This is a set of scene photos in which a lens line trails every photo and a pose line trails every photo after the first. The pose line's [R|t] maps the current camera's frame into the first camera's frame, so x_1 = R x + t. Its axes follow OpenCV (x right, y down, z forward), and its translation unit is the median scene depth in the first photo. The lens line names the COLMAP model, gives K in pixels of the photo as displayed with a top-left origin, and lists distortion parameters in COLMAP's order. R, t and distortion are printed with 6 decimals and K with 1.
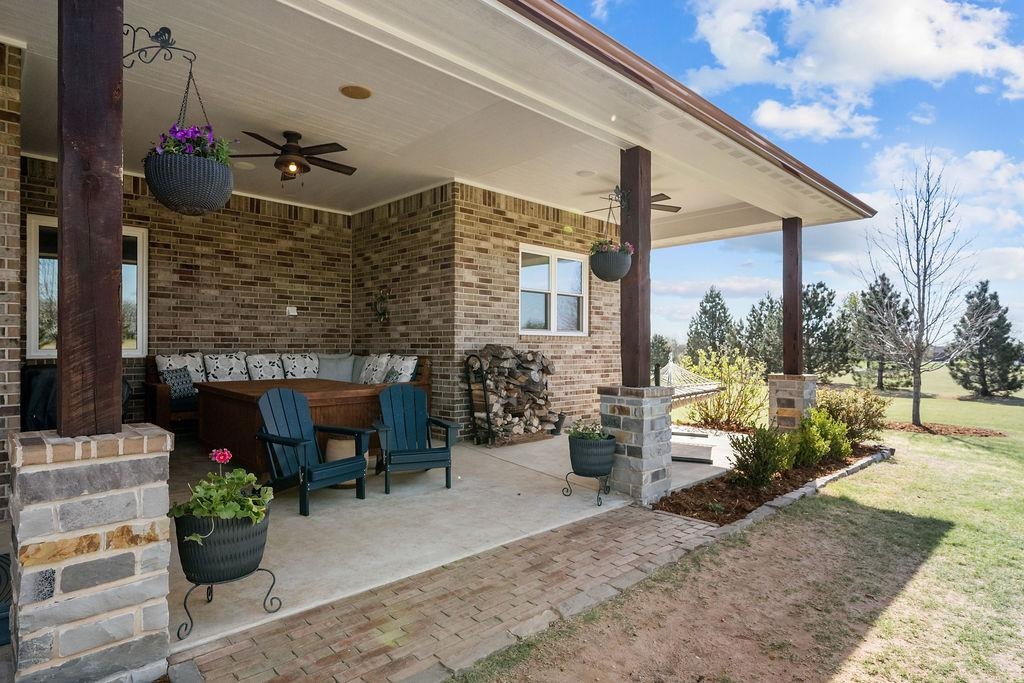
lens RADIAL K [[549.7, 0, 512.2], [0, 549.7, 345.1], [0, 0, 1]] dist [-0.000345, -0.000017]
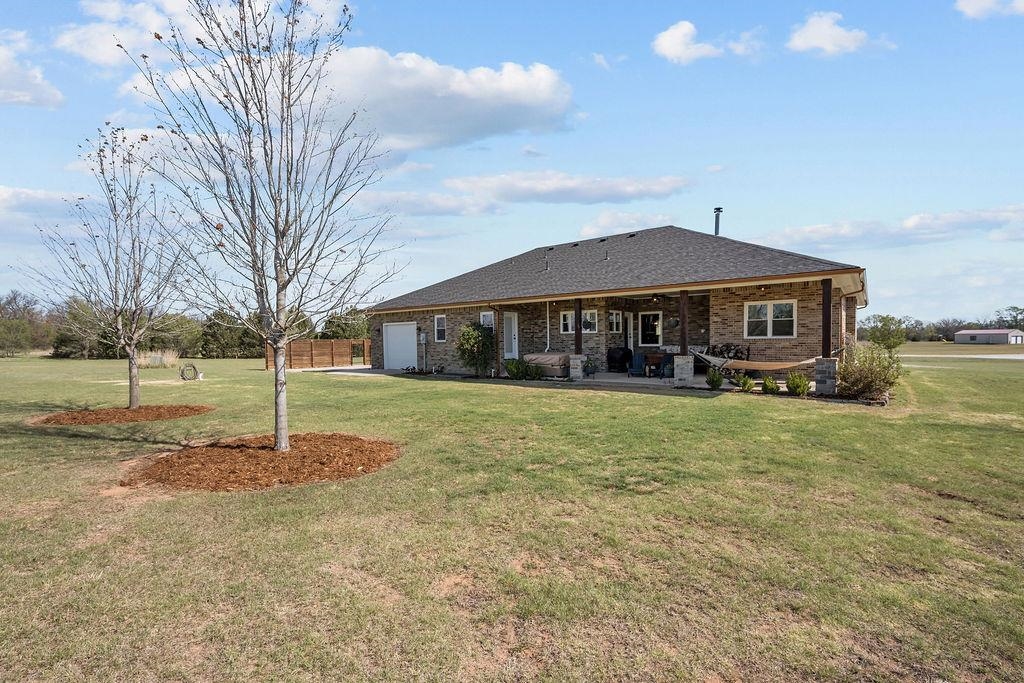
lens RADIAL K [[448.0, 0, 511.8], [0, 448.0, 342.3], [0, 0, 1]] dist [0.000325, 0.000012]
pose [[0.124860, -0.000360, -0.992174, 2.017633], [0.008904, 0.999960, 0.000758, -0.014757], [0.992134, -0.008929, 0.124858, -0.334991]]
